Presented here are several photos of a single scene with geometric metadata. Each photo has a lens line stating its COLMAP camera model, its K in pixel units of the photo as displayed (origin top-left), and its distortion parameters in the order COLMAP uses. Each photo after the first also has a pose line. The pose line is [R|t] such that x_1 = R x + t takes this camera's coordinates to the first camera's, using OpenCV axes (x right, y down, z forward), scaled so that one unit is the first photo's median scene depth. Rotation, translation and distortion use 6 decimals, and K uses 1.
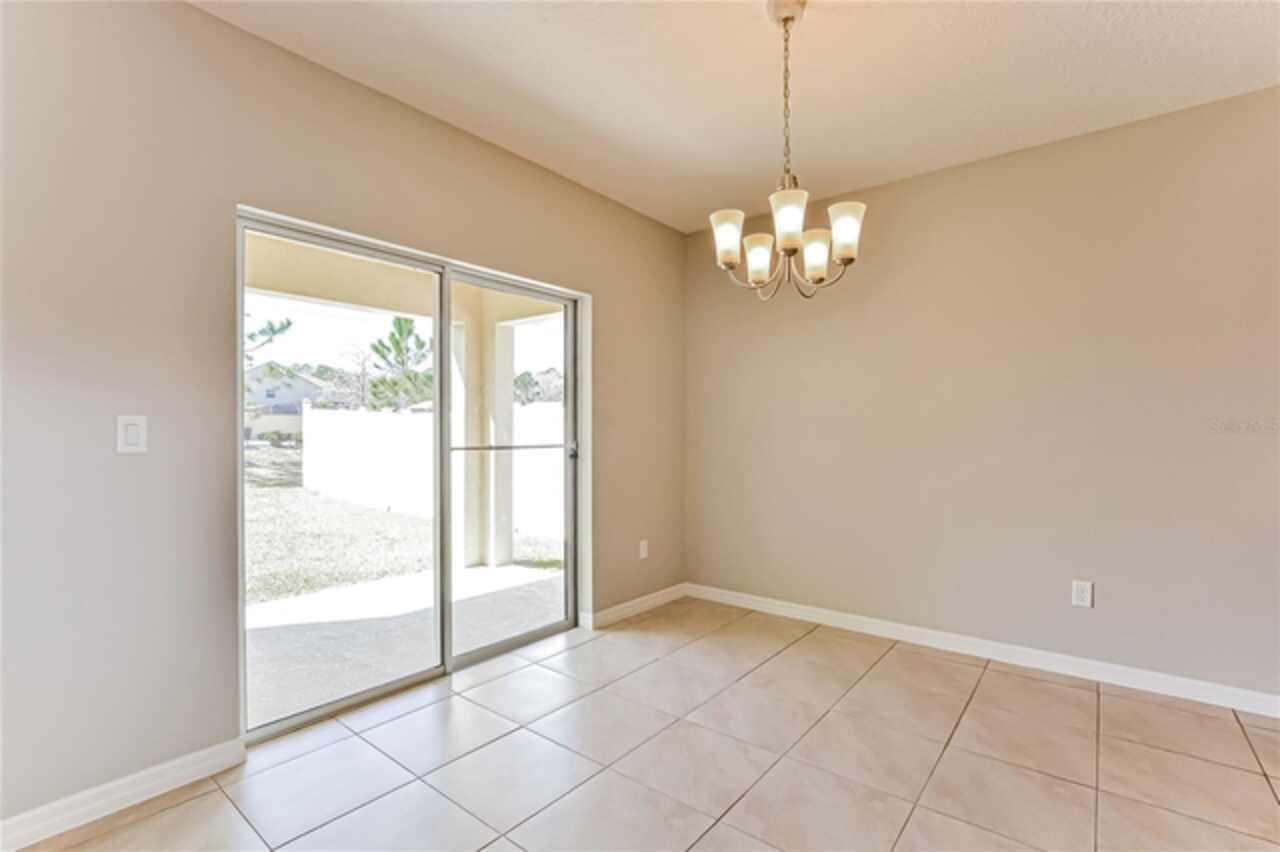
lens RADIAL K [[586.3, 0, 644.0], [0, 586.3, 430.4], [0, 0, 1]] dist [-0.013425, 0.000762]
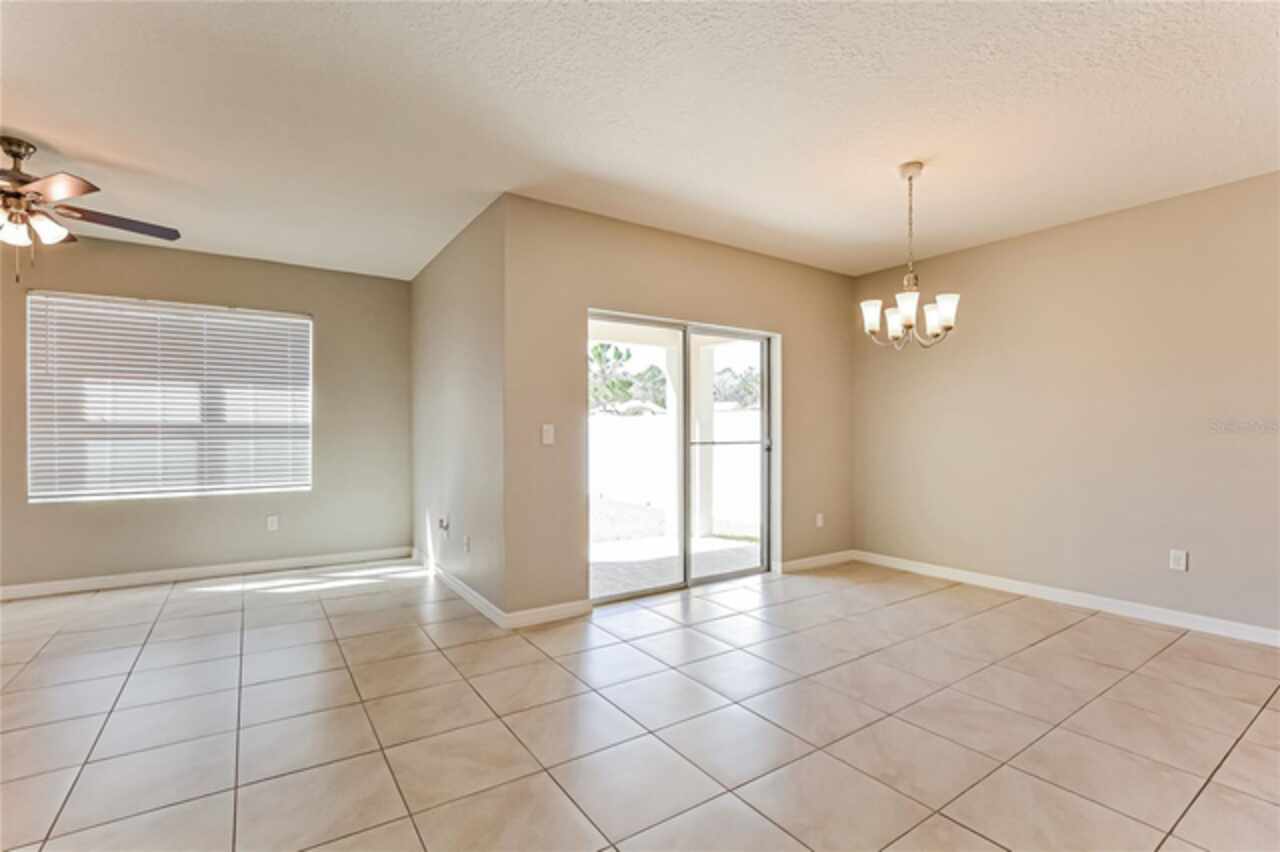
lens RADIAL K [[586.3, 0, 646.9], [0, 586.3, 435.0], [0, 0, 1]] dist [-0.013425, 0.000762]
pose [[0.957770, 0.001462, -0.287531, 0.006209], [0.001004, 0.999964, 0.008430, -0.003017], [0.287533, -0.008363, 0.957734, -0.434578]]
